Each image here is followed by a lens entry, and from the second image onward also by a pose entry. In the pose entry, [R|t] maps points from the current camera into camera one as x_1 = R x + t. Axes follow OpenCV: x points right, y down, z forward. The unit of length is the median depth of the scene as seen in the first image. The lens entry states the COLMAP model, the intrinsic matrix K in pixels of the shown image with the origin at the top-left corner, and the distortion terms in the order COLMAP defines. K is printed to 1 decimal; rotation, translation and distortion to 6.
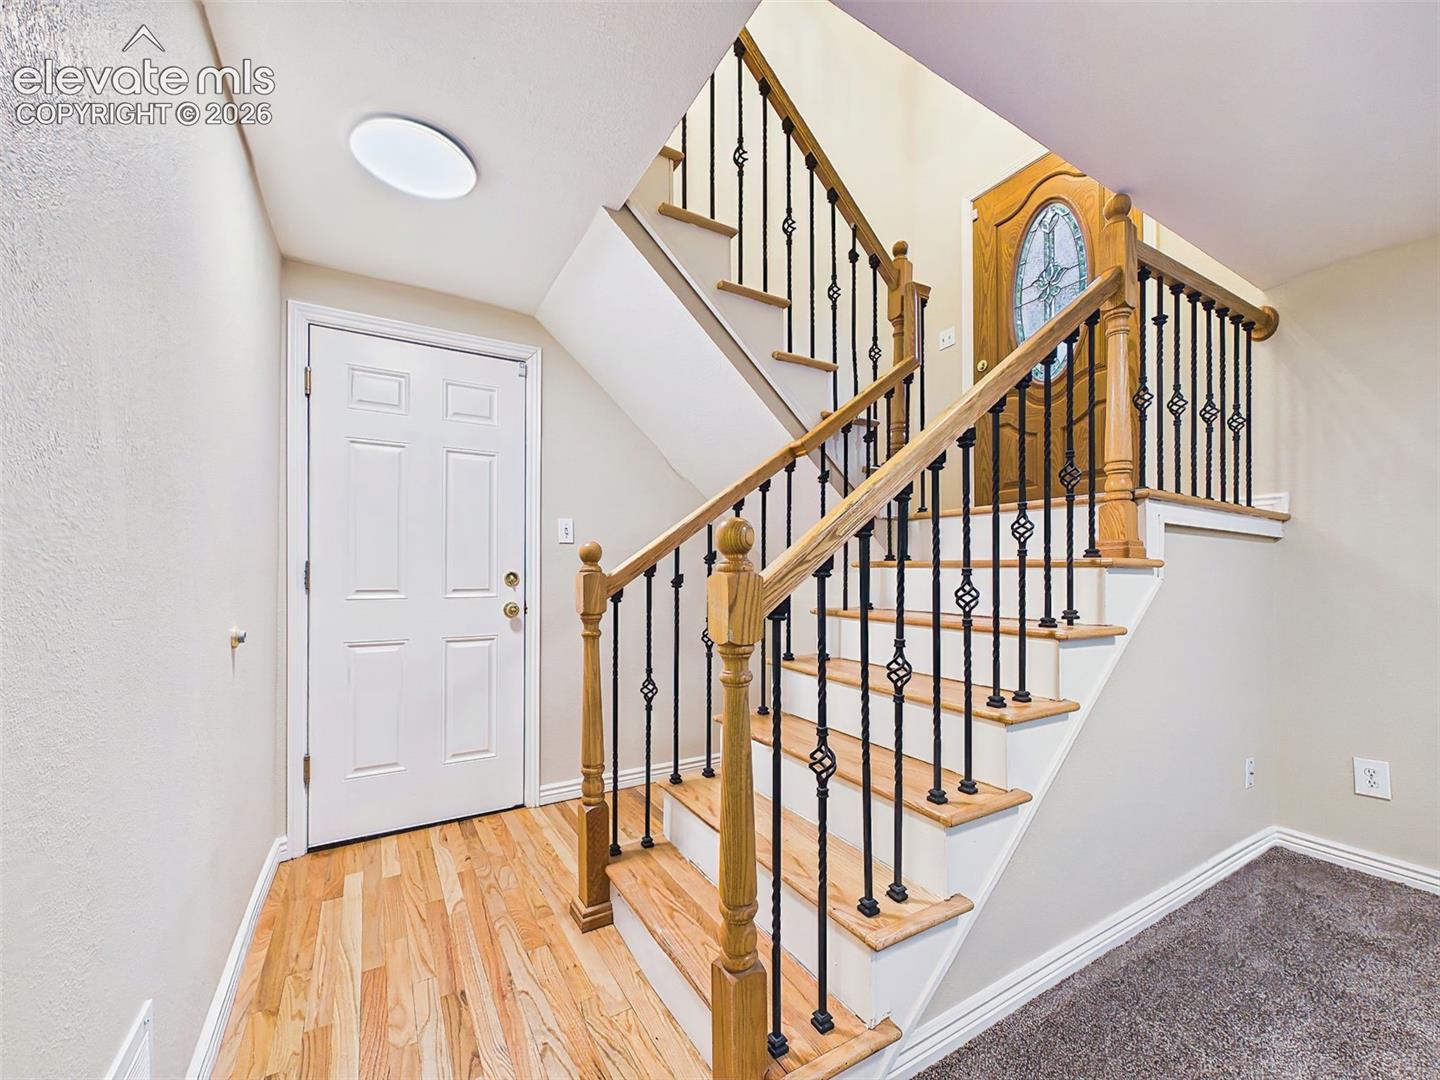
lens RADIAL K [[578.4, 0, 720.3], [0, 578.4, 574.4], [0, 0, 1]] dist [0.000840, 0.000035]
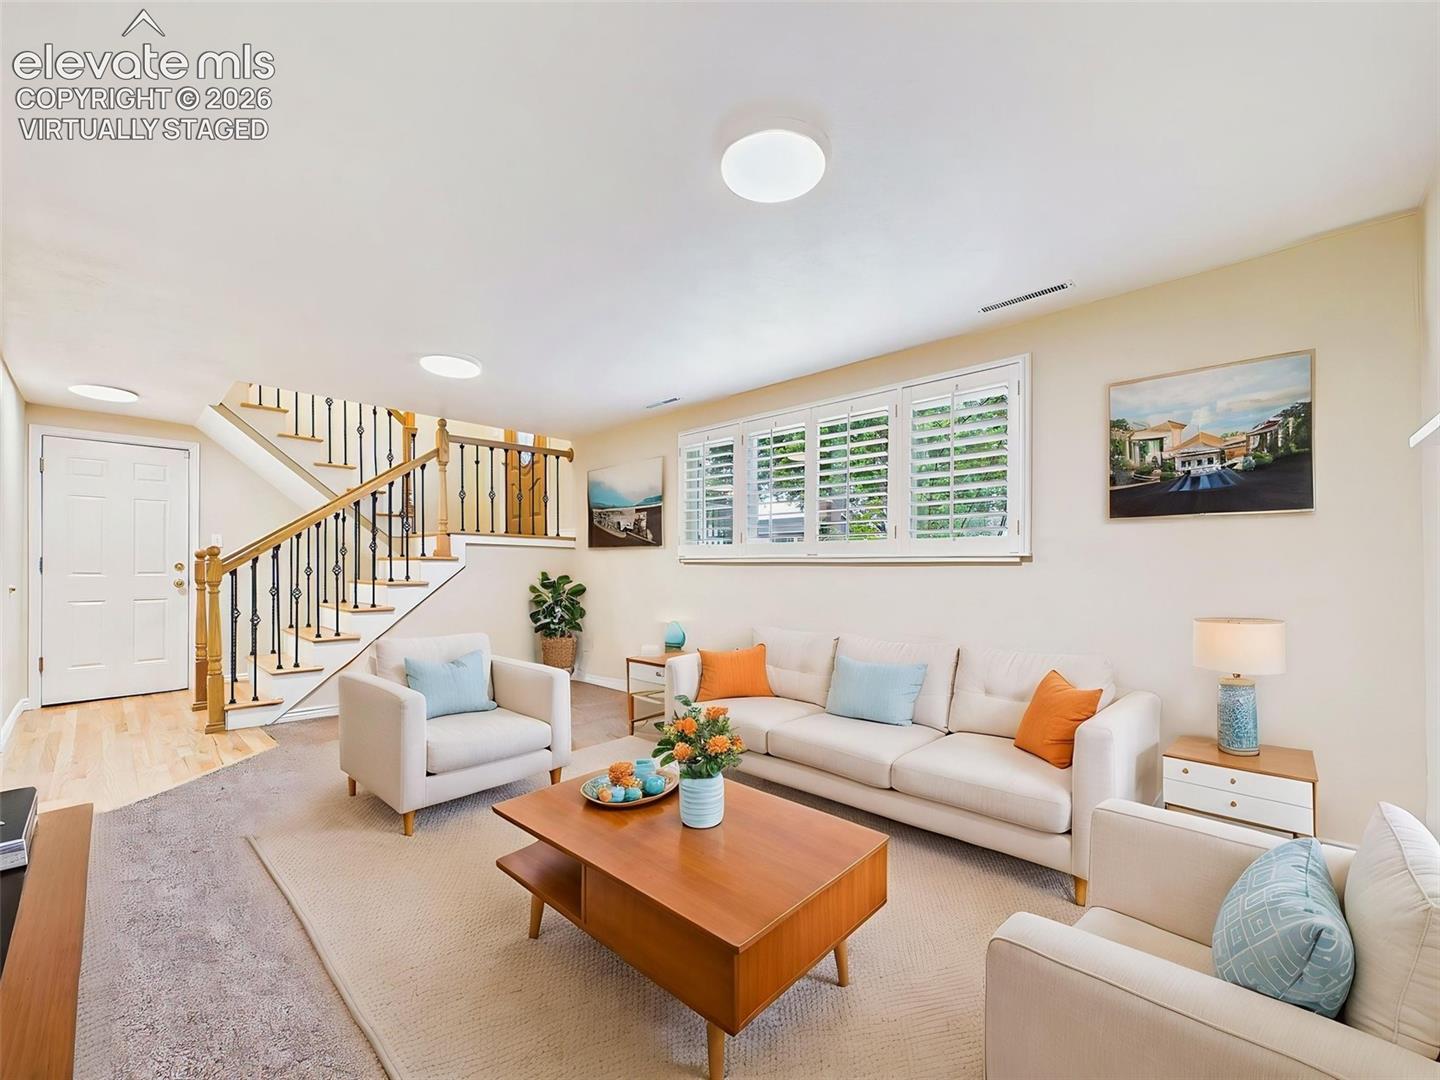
lens RADIAL K [[585.1, 0, 722.1], [0, 585.1, 566.0], [0, 0, 1]] dist [0.001616, 0.000232]
pose [[0.960651, -0.003744, 0.277733, 0.944698], [0.004943, 0.999981, -0.003618, 0.025016], [-0.277714, 0.004849, 0.960652, -1.541899]]
